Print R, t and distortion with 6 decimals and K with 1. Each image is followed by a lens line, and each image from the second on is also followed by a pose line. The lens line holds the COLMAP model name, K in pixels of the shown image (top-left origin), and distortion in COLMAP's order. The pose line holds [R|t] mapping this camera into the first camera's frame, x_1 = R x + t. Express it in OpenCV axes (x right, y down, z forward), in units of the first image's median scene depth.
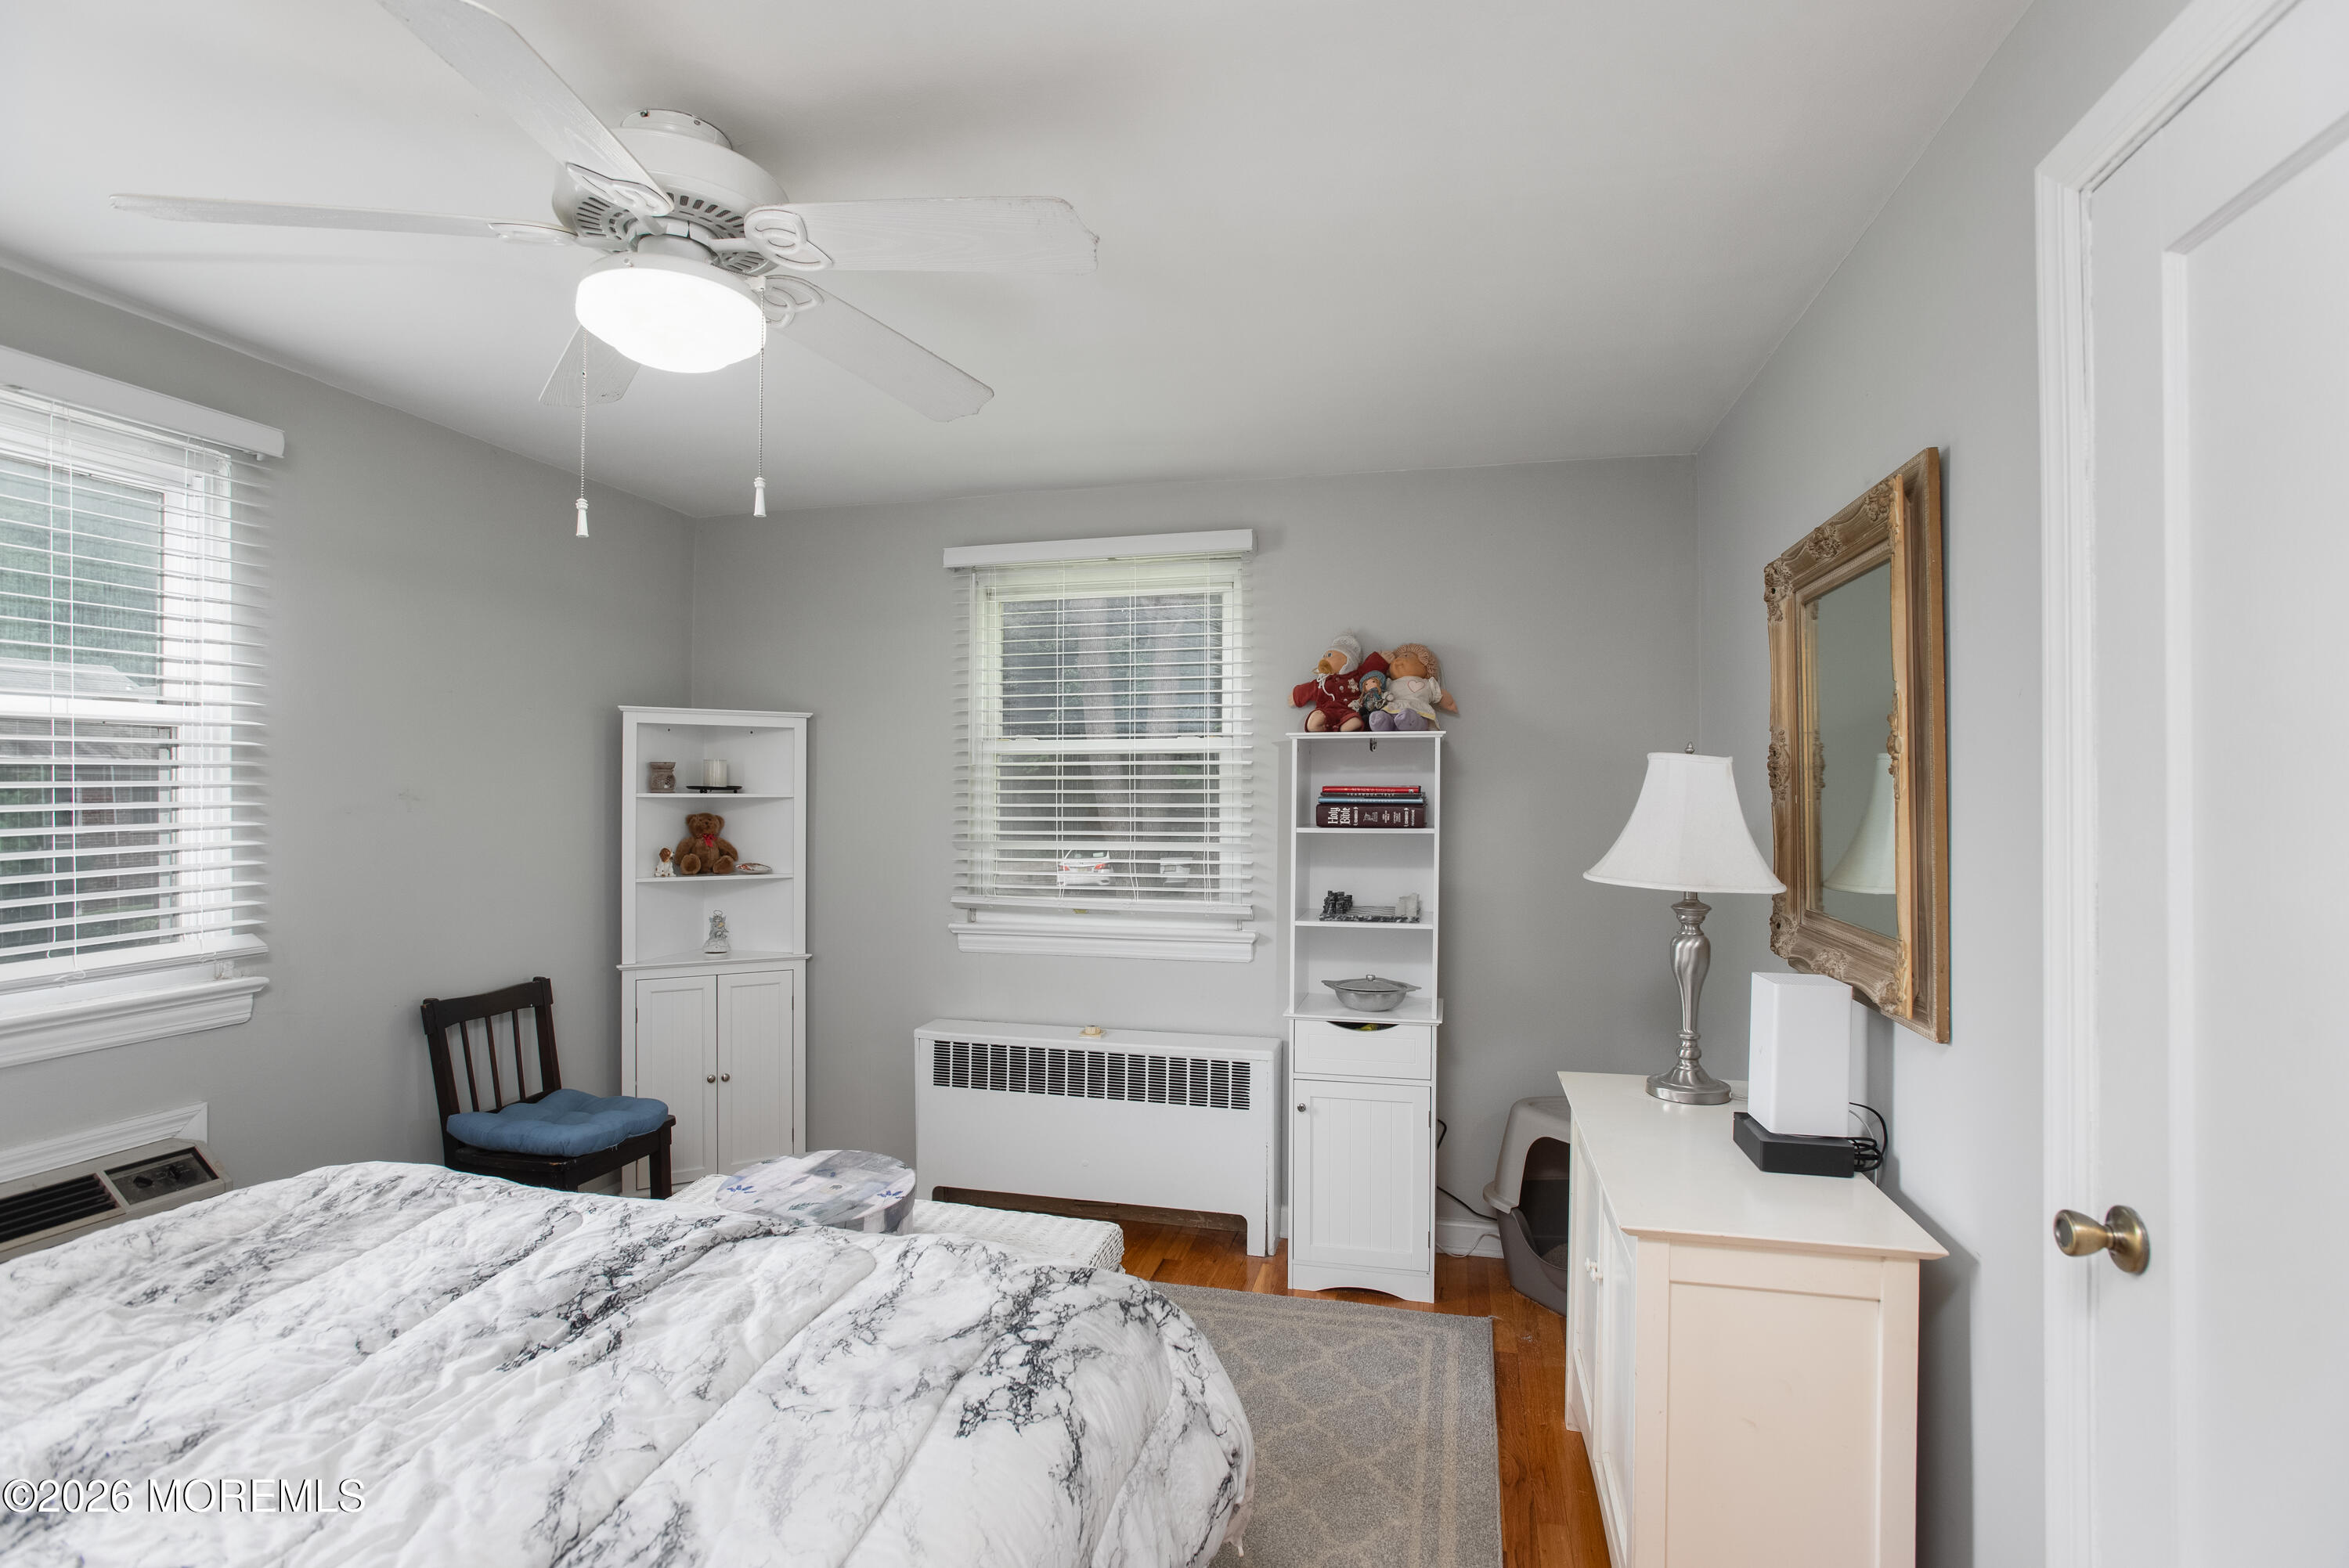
lens RADIAL K [[1133.3, 0, 1173.2], [0, 1133.3, 785.2], [0, 0, 1]] dist [-0.066393, 0.033367]
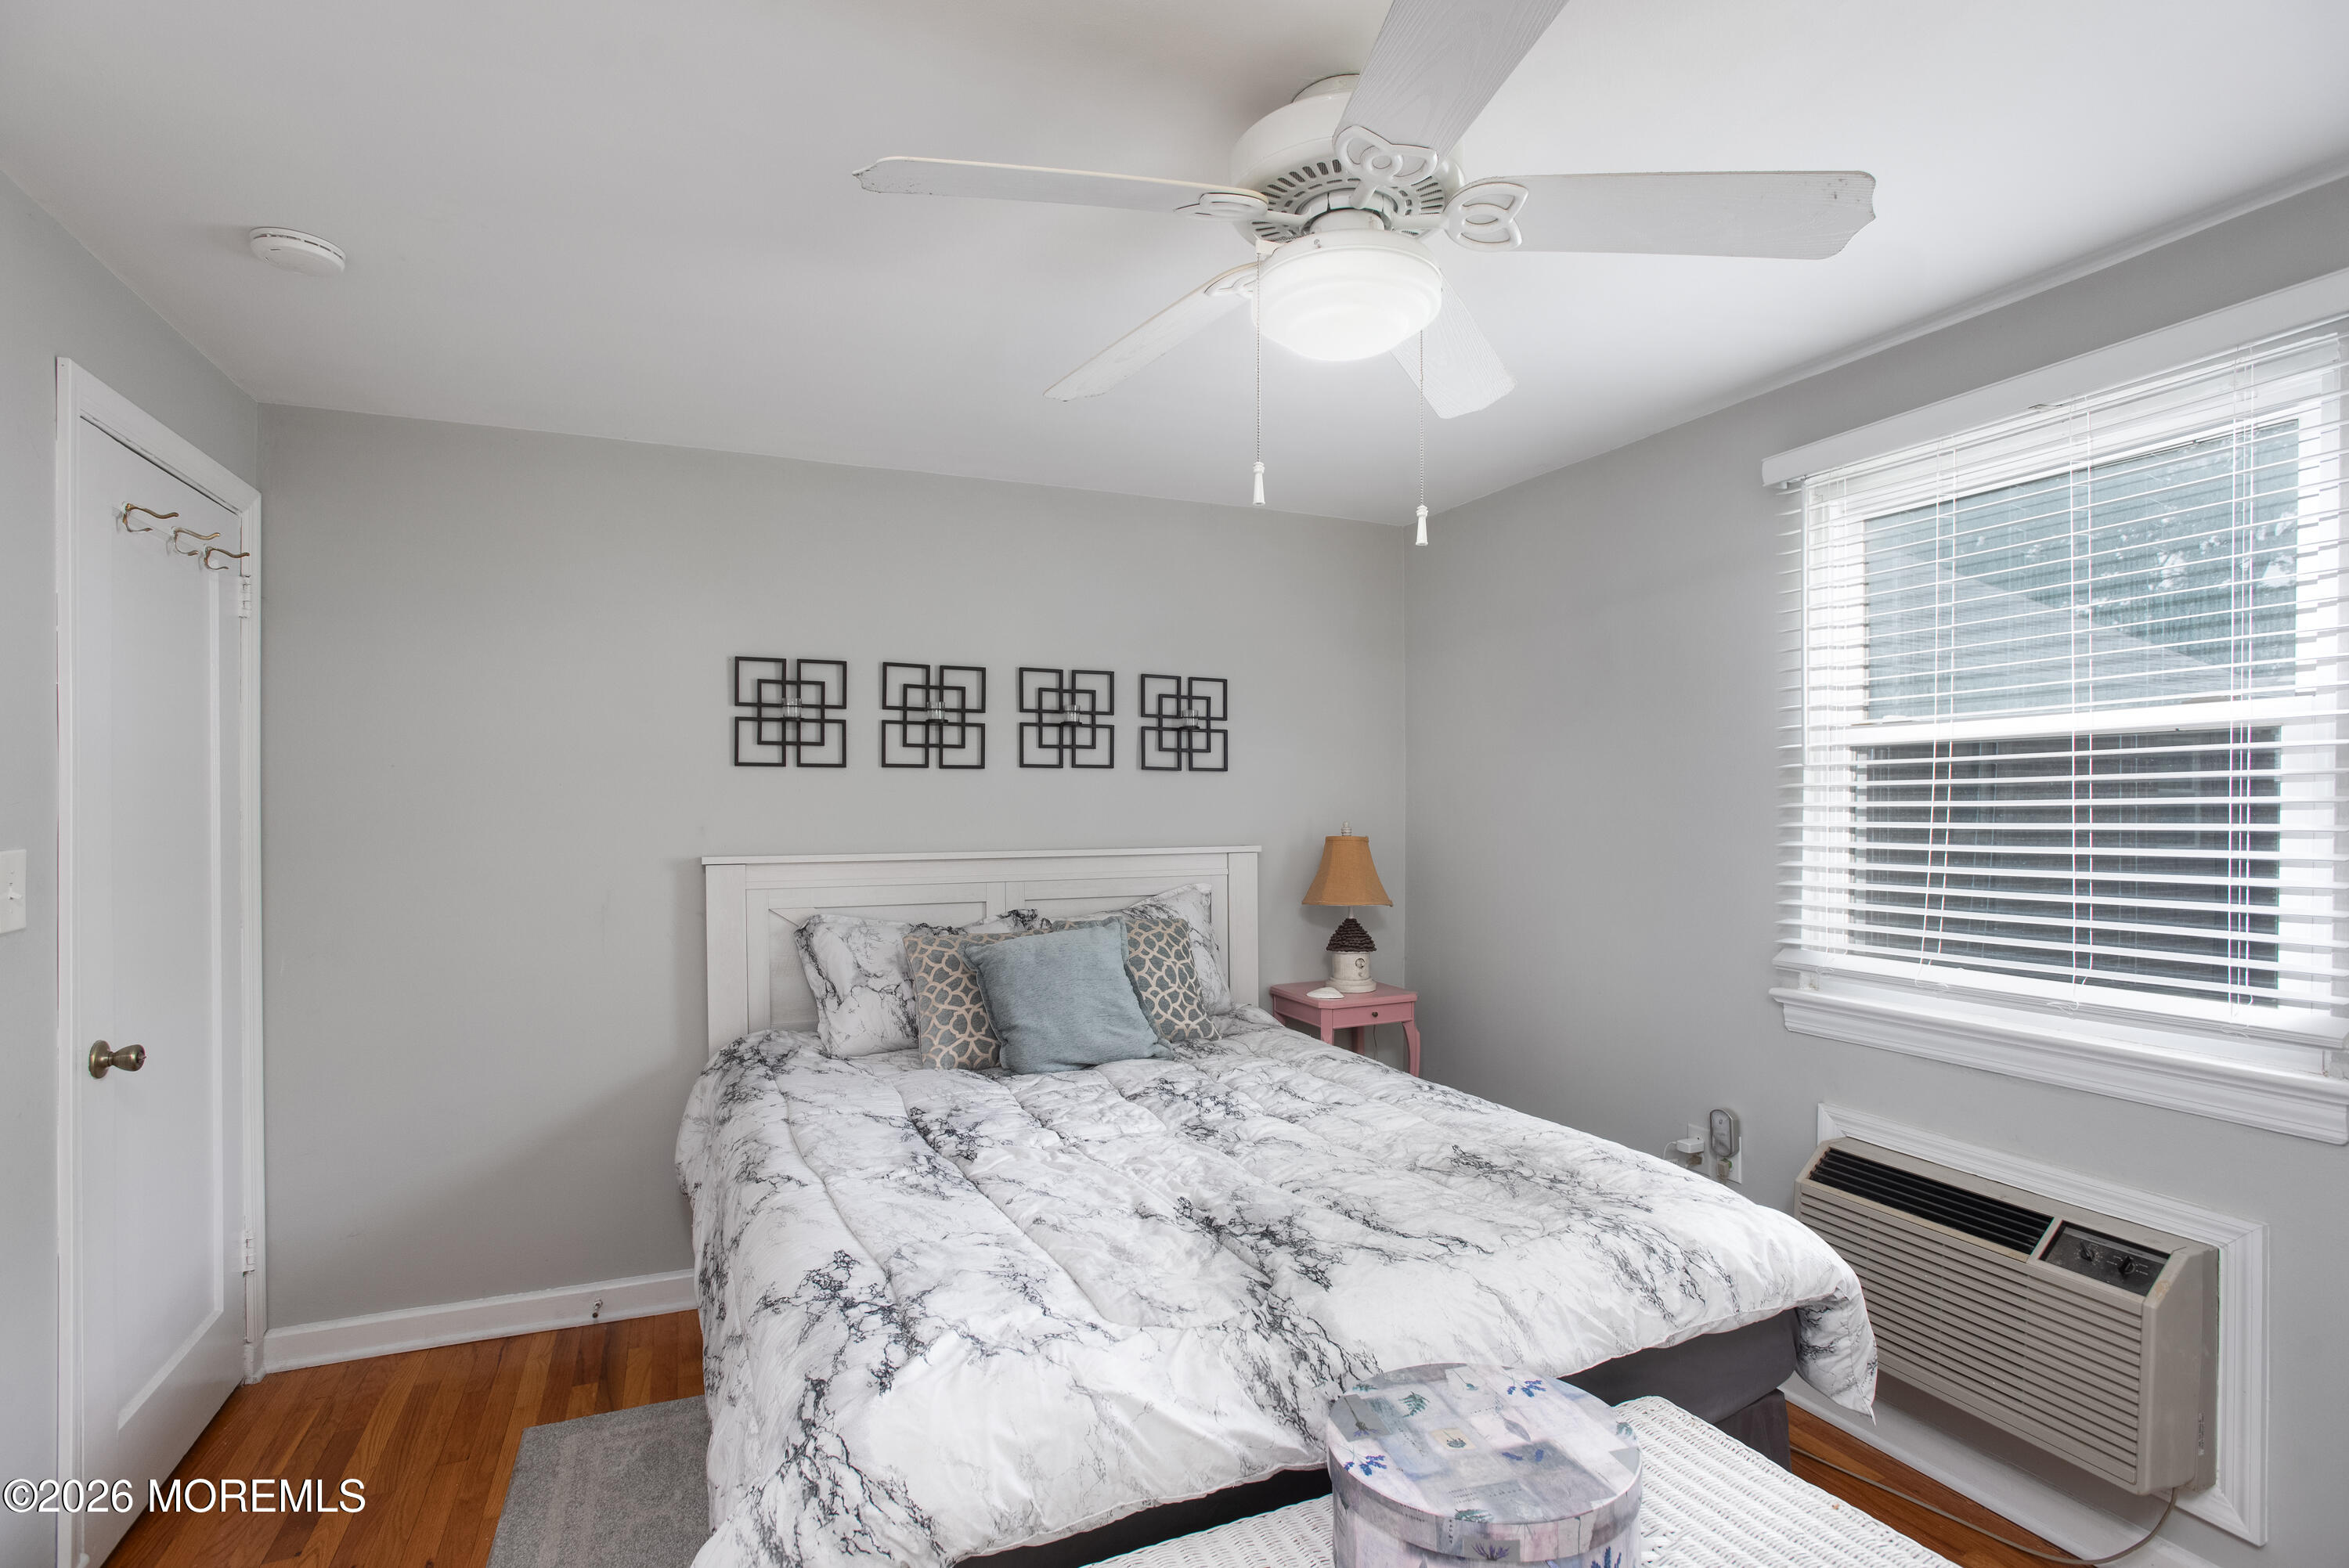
lens RADIAL K [[1133.3, 0, 1173.2], [0, 1133.3, 785.2], [0, 0, 1]] dist [-0.066393, 0.033367]
pose [[-0.790238, -0.010323, -0.612713, 0.283990], [-0.001041, 0.999879, -0.015504, -0.000148], [0.612799, -0.011614, -0.790153, 1.897896]]
